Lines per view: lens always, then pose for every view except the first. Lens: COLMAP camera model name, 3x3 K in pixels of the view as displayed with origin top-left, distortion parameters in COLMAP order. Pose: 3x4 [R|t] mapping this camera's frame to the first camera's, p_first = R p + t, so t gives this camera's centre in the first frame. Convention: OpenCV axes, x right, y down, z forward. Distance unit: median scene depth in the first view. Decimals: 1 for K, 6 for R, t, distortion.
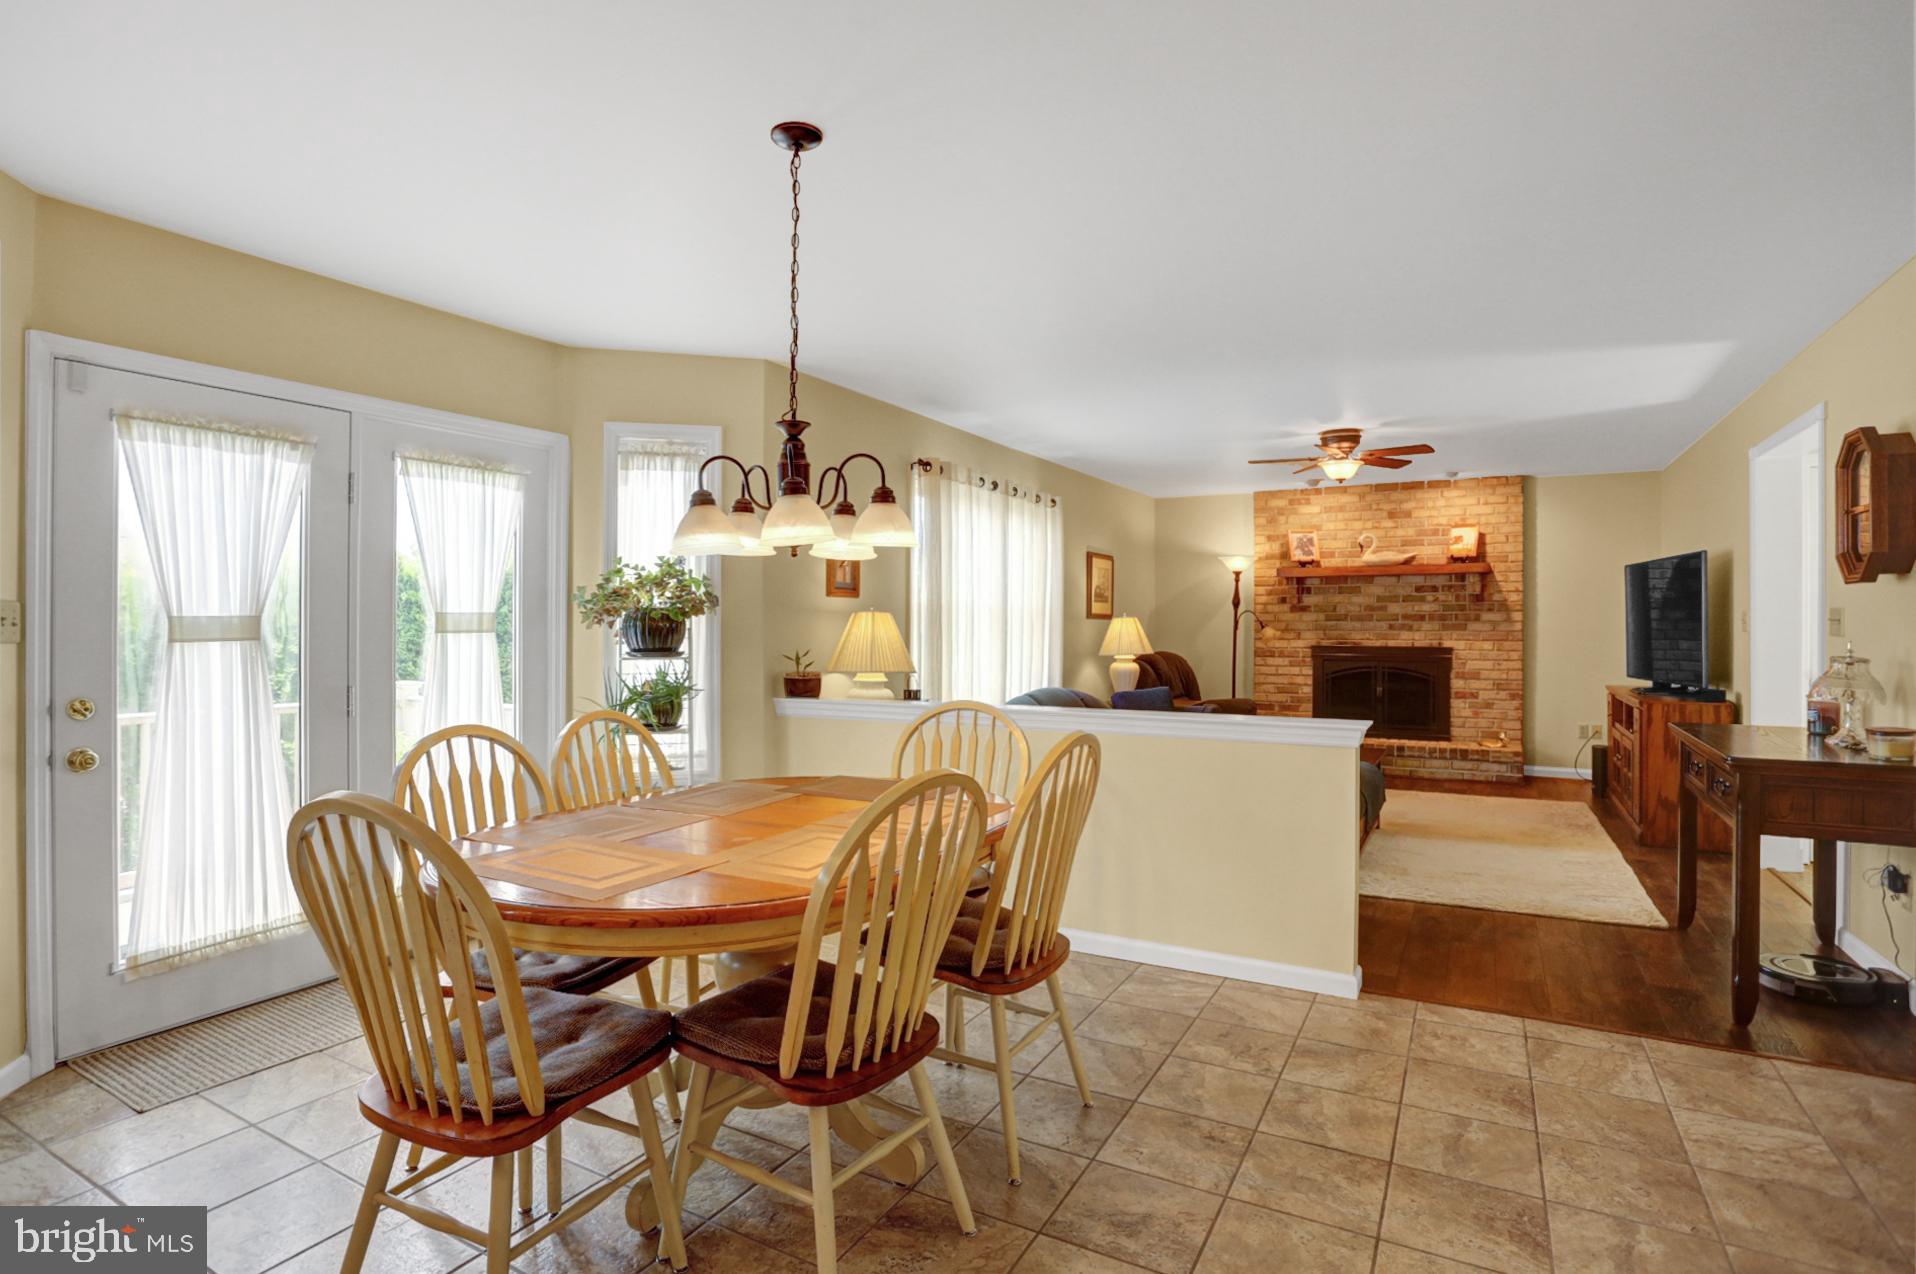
lens RADIAL K [[939.3, 0, 965.2], [0, 939.3, 616.6], [0, 0, 1]] dist [-0.068613, 0.034846]
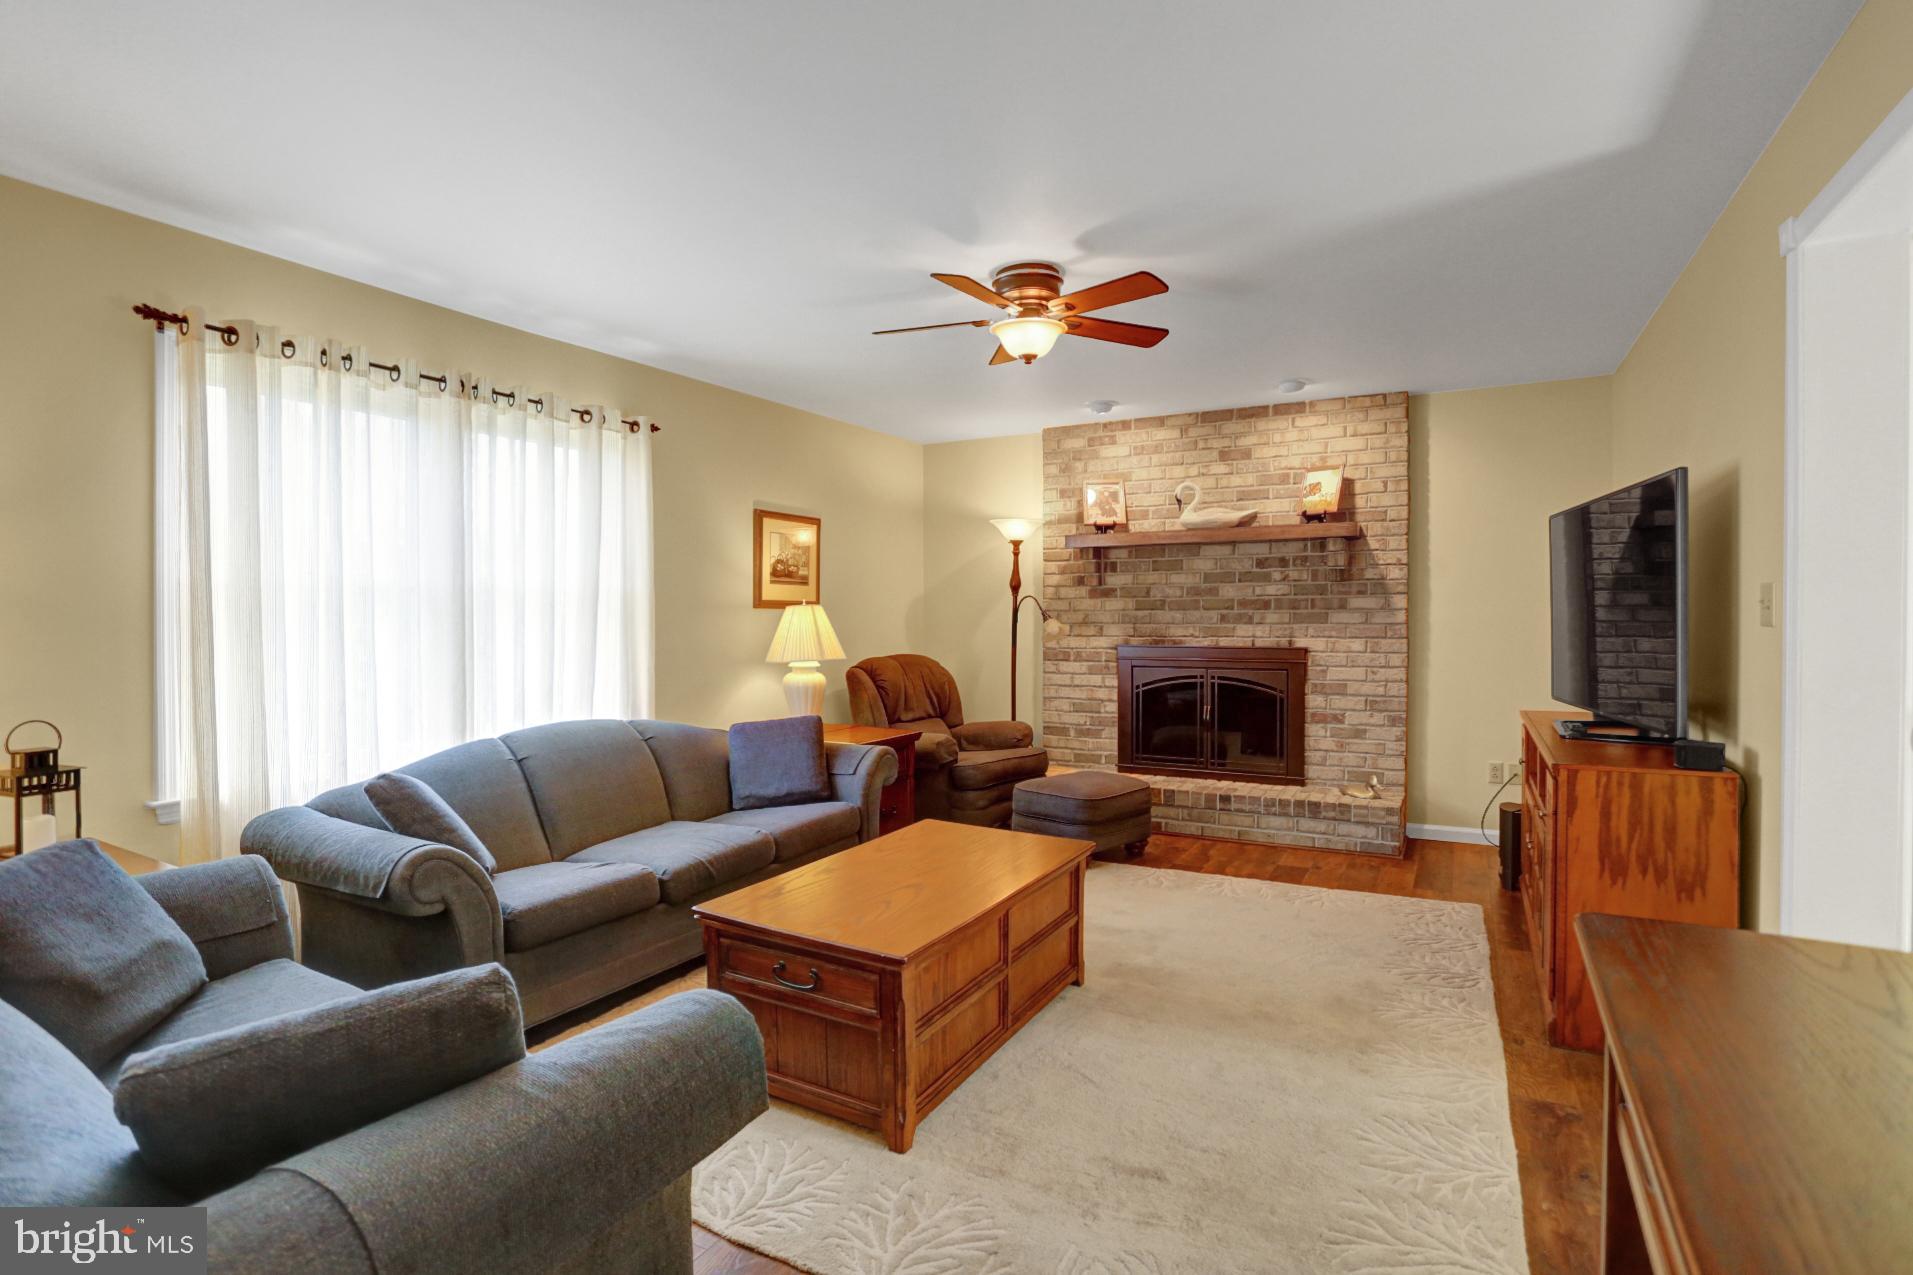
lens RADIAL K [[926.6, 0, 946.2], [0, 926.6, 623.3], [0, 0, 1]] dist [-0.072818, 0.031594]
pose [[0.999987, -0.004744, 0.001783, 0.260936], [0.004716, 0.999865, 0.015726, 0.003385], [-0.001857, -0.015718, 0.999875, 0.327246]]
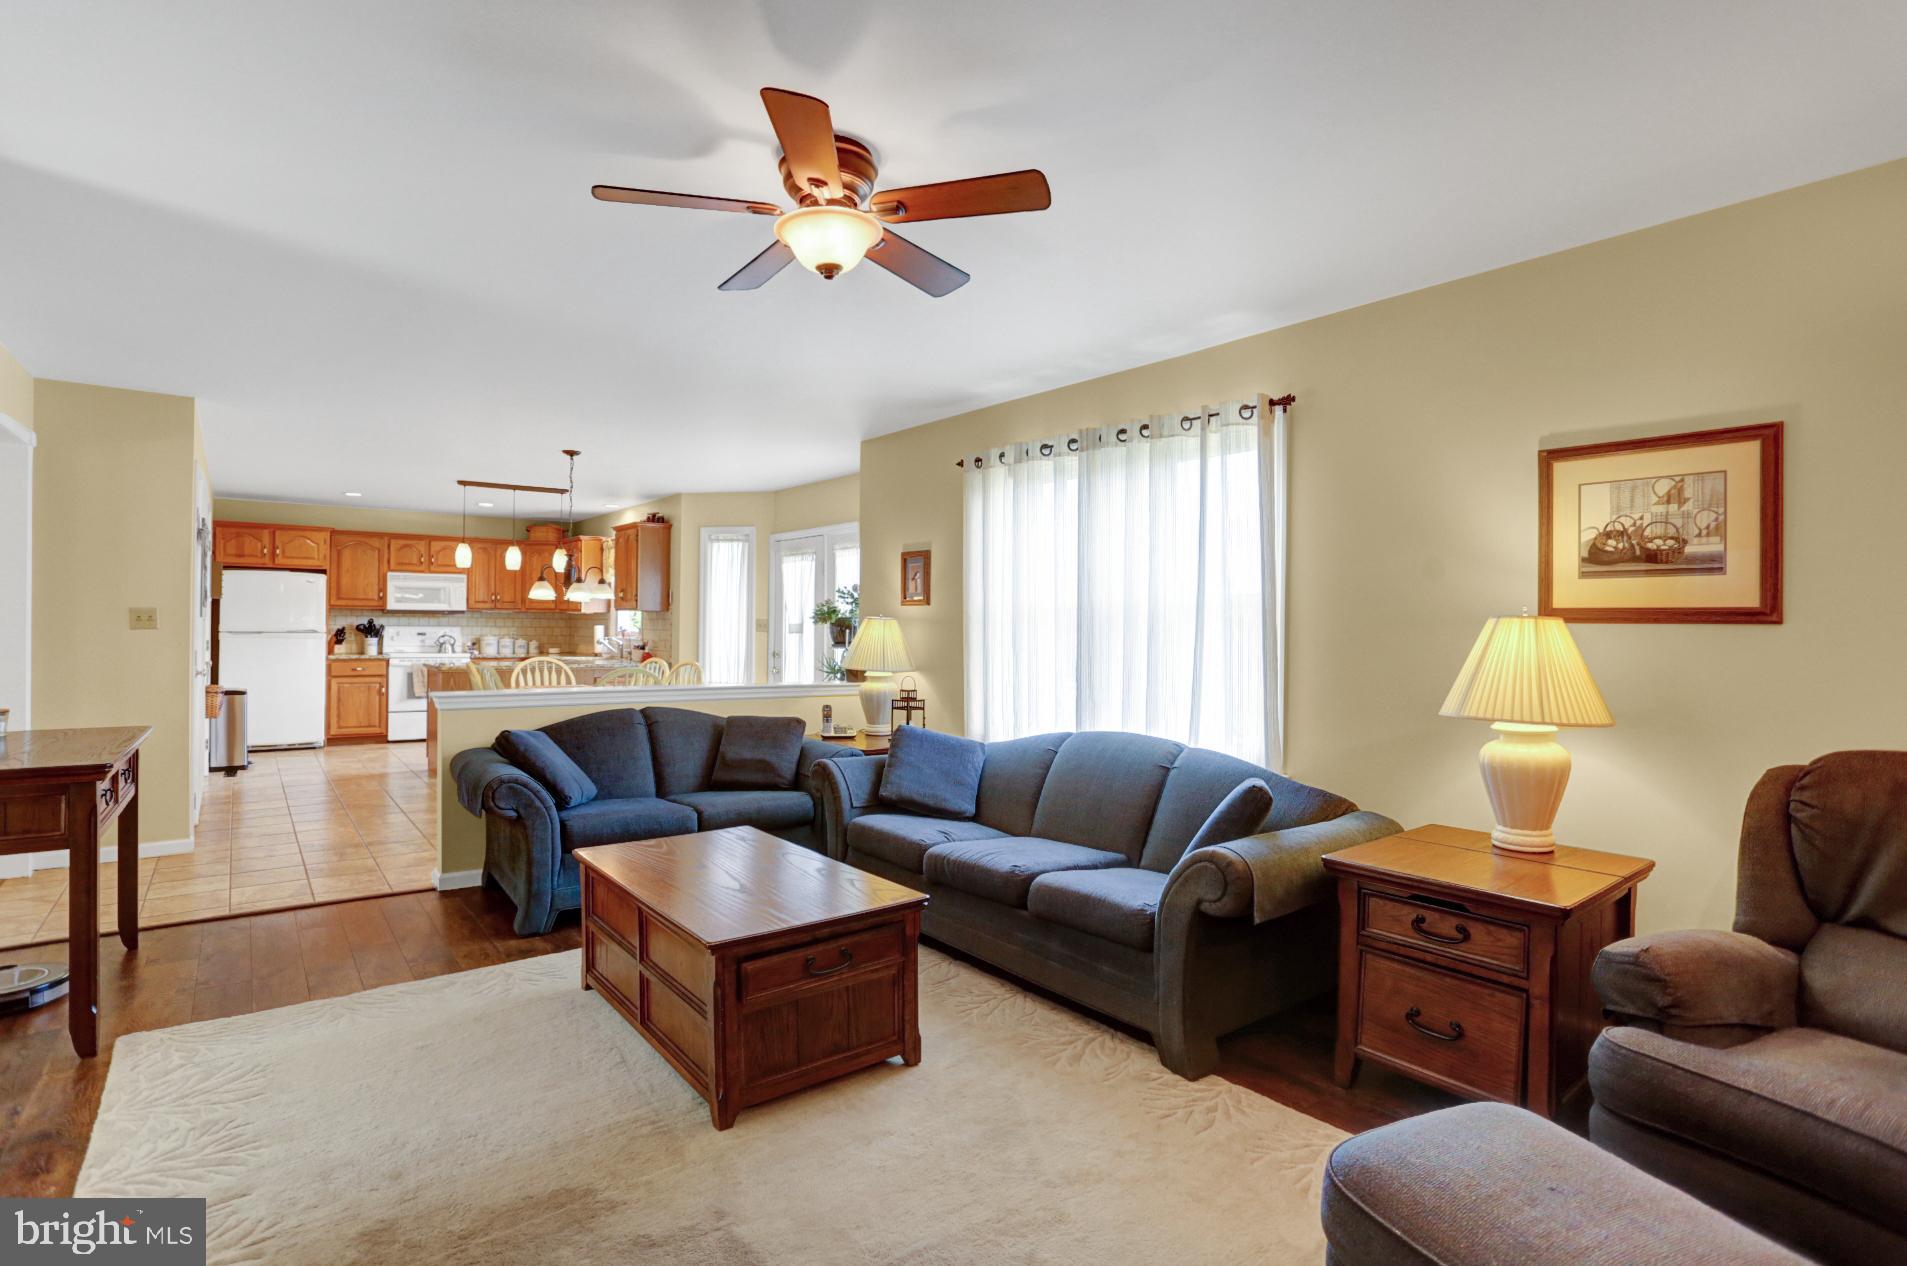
lens RADIAL K [[923.7, 0, 943.2], [0, 923.7, 618.9], [0, 0, 1]] dist [-0.072818, 0.031594]
pose [[-0.391716, -0.012971, -0.919995, 0.555300], [-0.006389, 0.999915, -0.011378, 0.006301], [0.920064, 0.001421, -0.391766, 0.897523]]
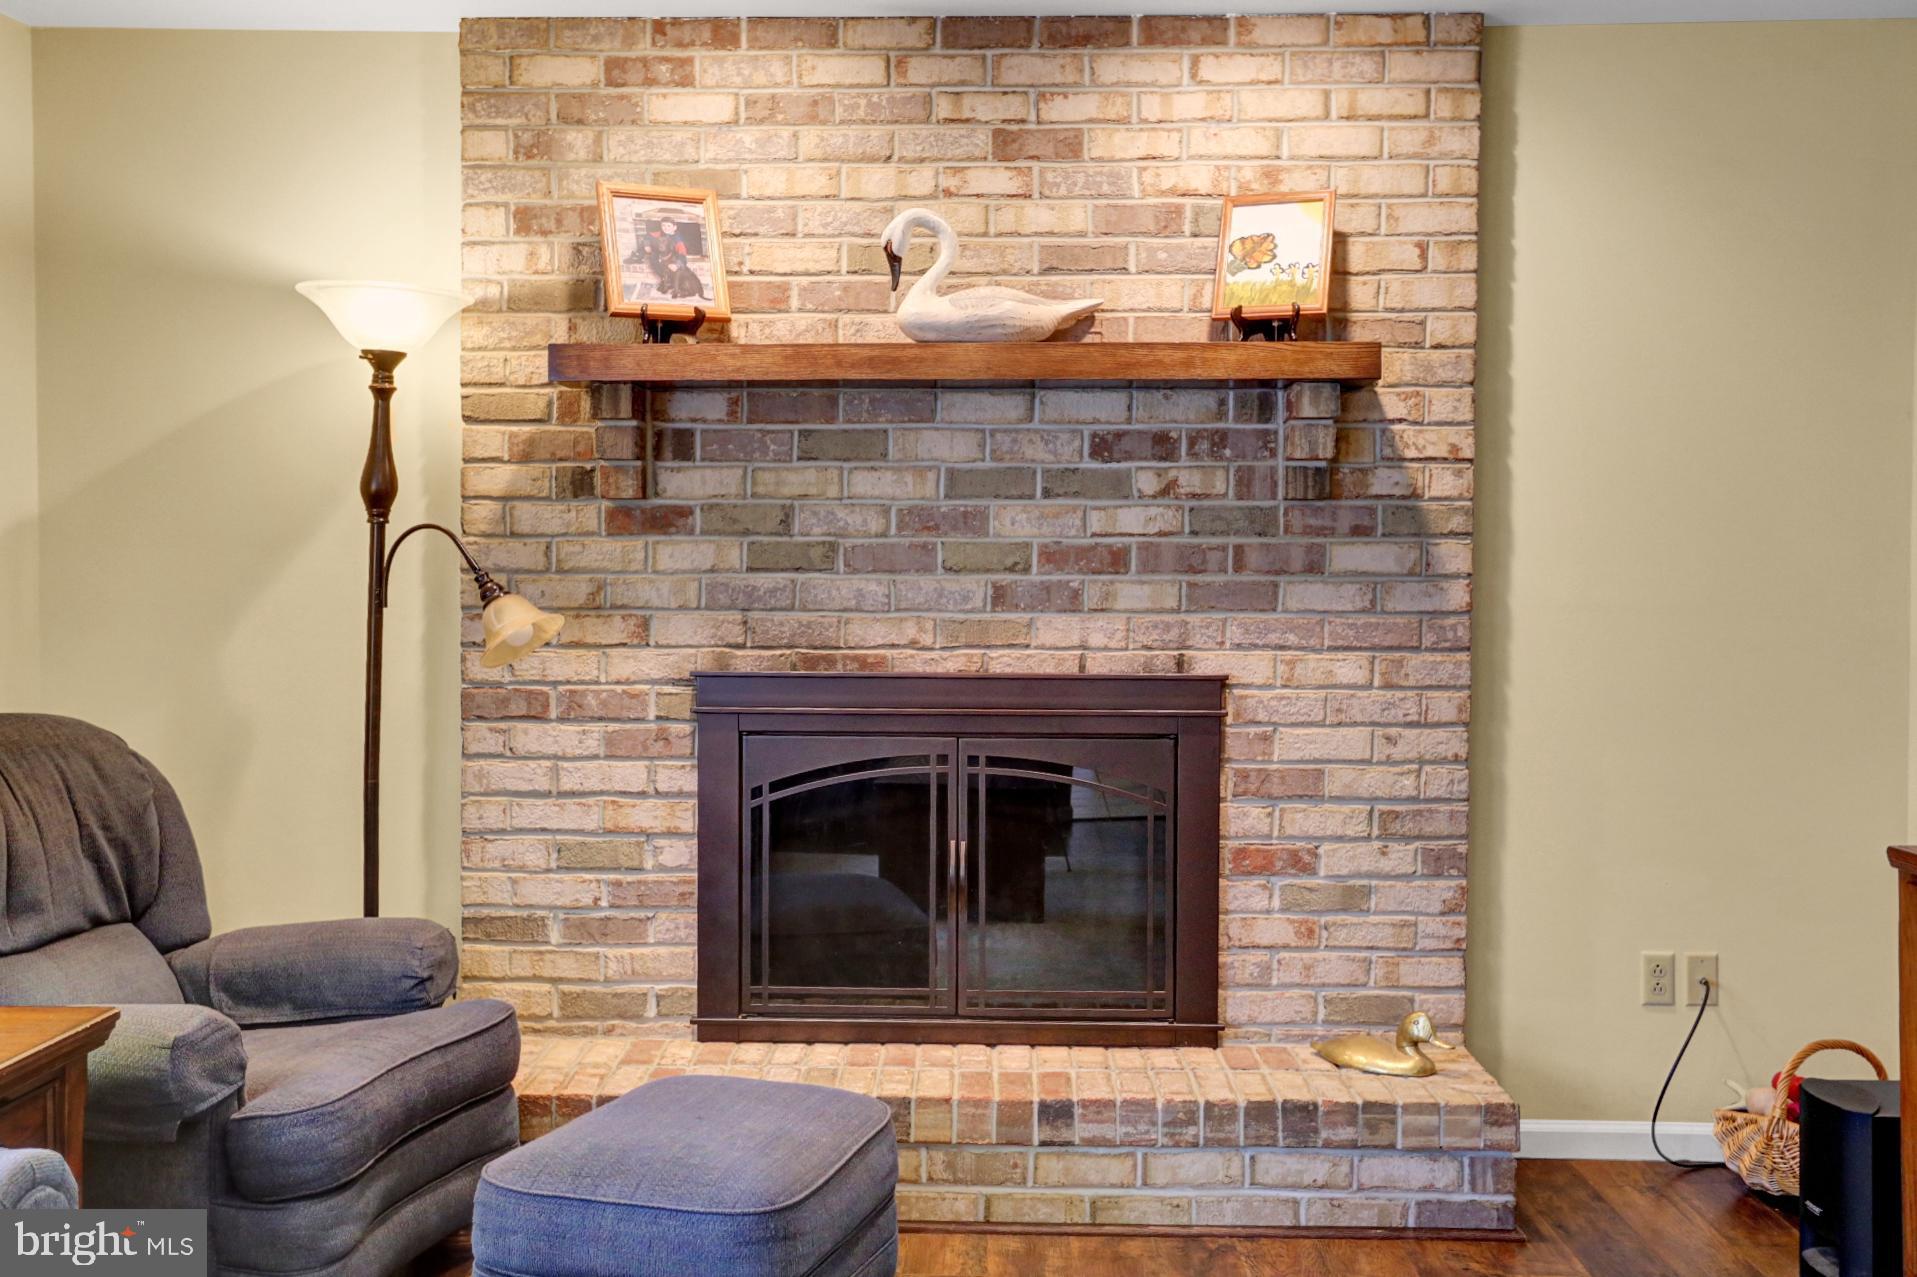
lens RADIAL K [[1870.1, 0, 956.6], [0, 1870.1, 622.9], [0, 0, 1]] dist [0.011487, 0.016037]
pose [[0.881768, -0.006364, 0.471640, 0.218851], [-0.006872, 0.999629, 0.026337, 0.005374], [-0.471633, -0.026464, 0.881398, 0.582087]]
